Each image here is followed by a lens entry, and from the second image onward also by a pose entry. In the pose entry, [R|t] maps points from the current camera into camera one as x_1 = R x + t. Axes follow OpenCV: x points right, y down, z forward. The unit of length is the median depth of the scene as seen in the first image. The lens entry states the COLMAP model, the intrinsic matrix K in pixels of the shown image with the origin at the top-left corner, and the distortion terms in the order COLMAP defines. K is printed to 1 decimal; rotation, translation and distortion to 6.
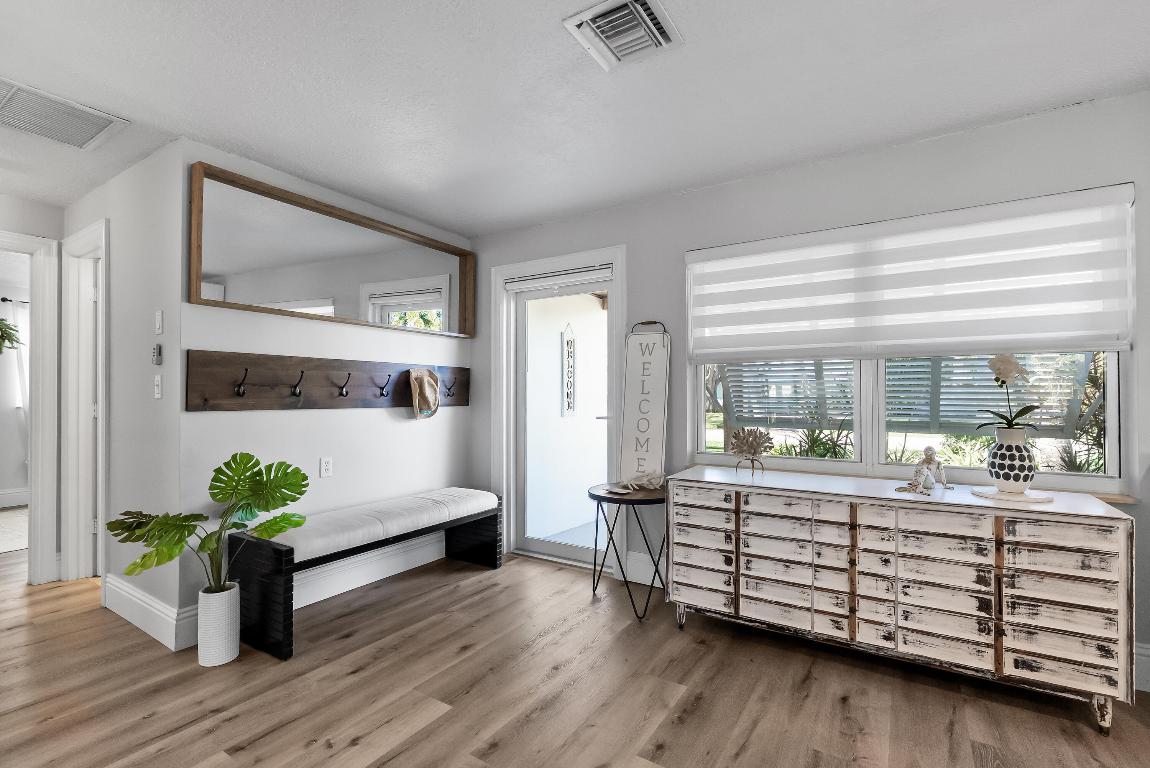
lens RADIAL K [[523.6, 0, 575.8], [0, 523.6, 388.7], [0, 0, 1]] dist [-0.004834, 0.000039]
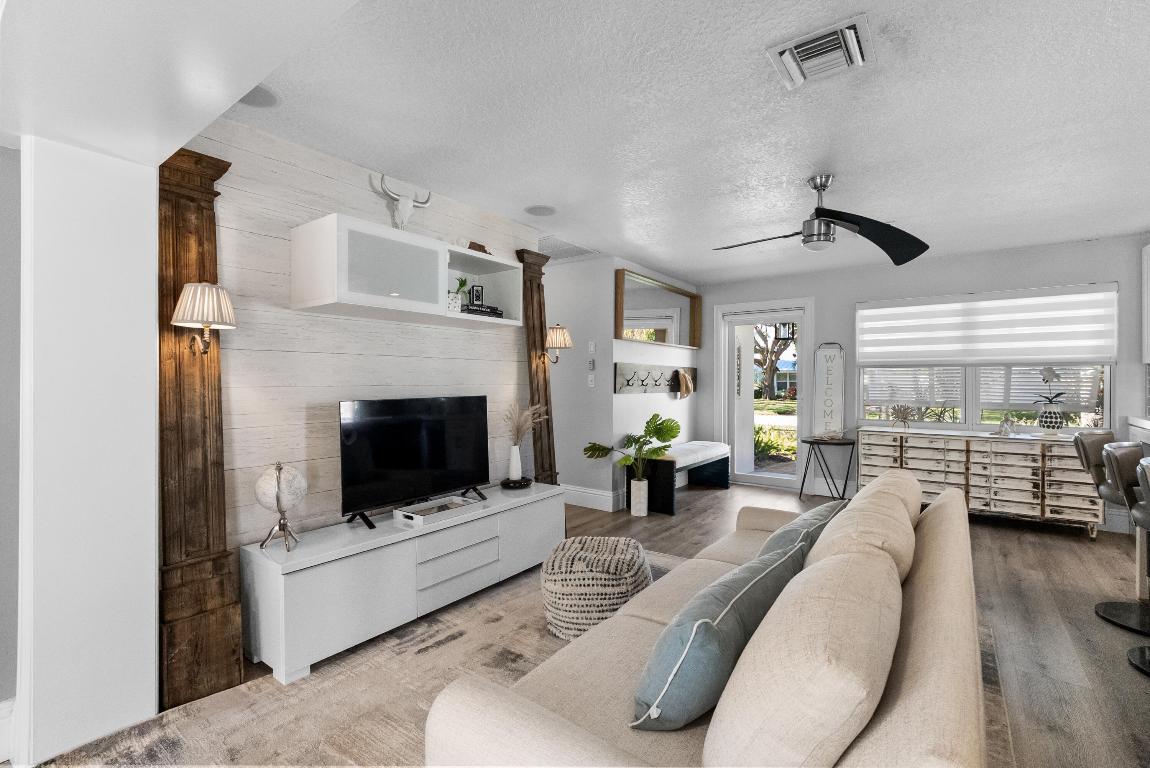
lens RADIAL K [[514.6, 0, 575.0], [0, 514.6, 384.0], [0, 0, 1]] dist [-0.003394, 0.000344]
pose [[0.997393, 0.002604, -0.072115, -0.812391], [-0.001498, 0.999881, 0.015377, -0.025673], [0.072147, -0.015229, 0.997278, -1.049818]]
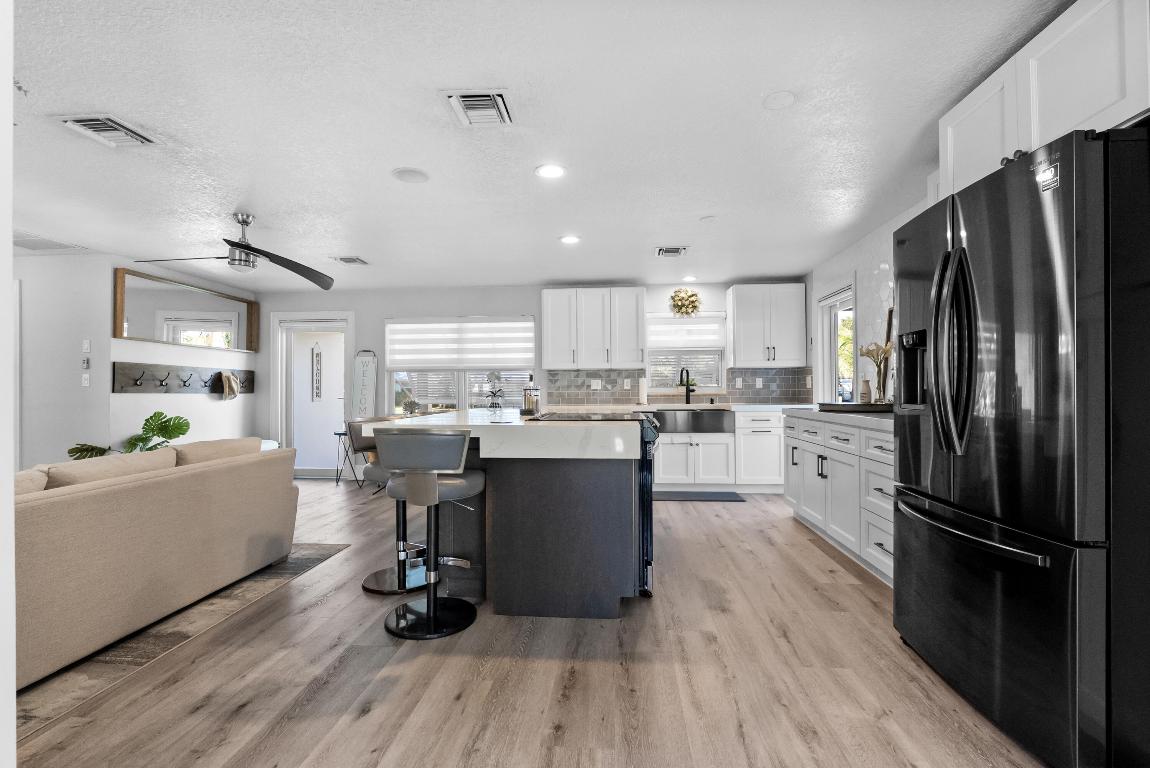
lens RADIAL K [[519.2, 0, 571.3], [0, 519.2, 388.7], [0, 0, 1]] dist [-0.004980, 0.000934]
pose [[0.887972, 0.000895, 0.459898, -0.114295], [-0.002580, 0.999992, 0.003036, 0.017673], [-0.459891, -0.003882, 0.887967, -1.653105]]
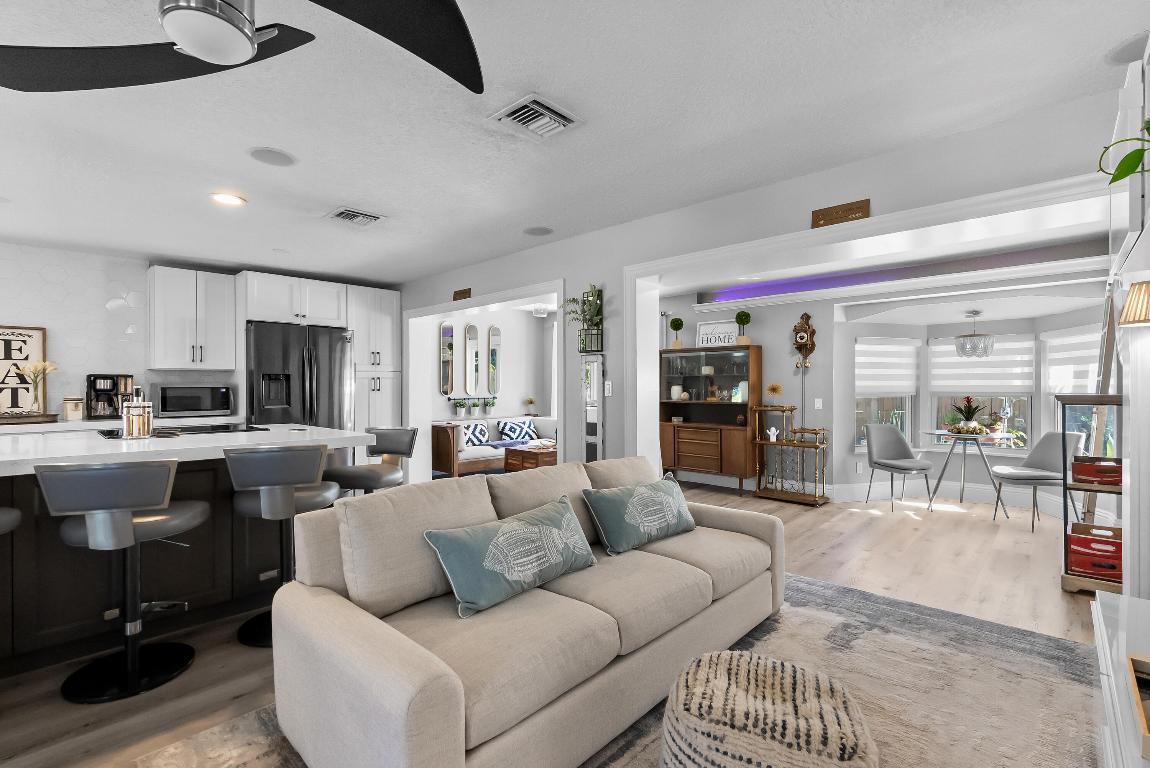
lens RADIAL K [[516.9, 0, 573.5], [0, 516.9, 387.7], [0, 0, 1]] dist [-0.001572, 0.000573]
pose [[-0.981495, 0.006437, 0.191378, -0.742970], [0.005583, 0.999972, -0.005000, -0.007224], [-0.191405, -0.003839, -0.981504, 0.754937]]
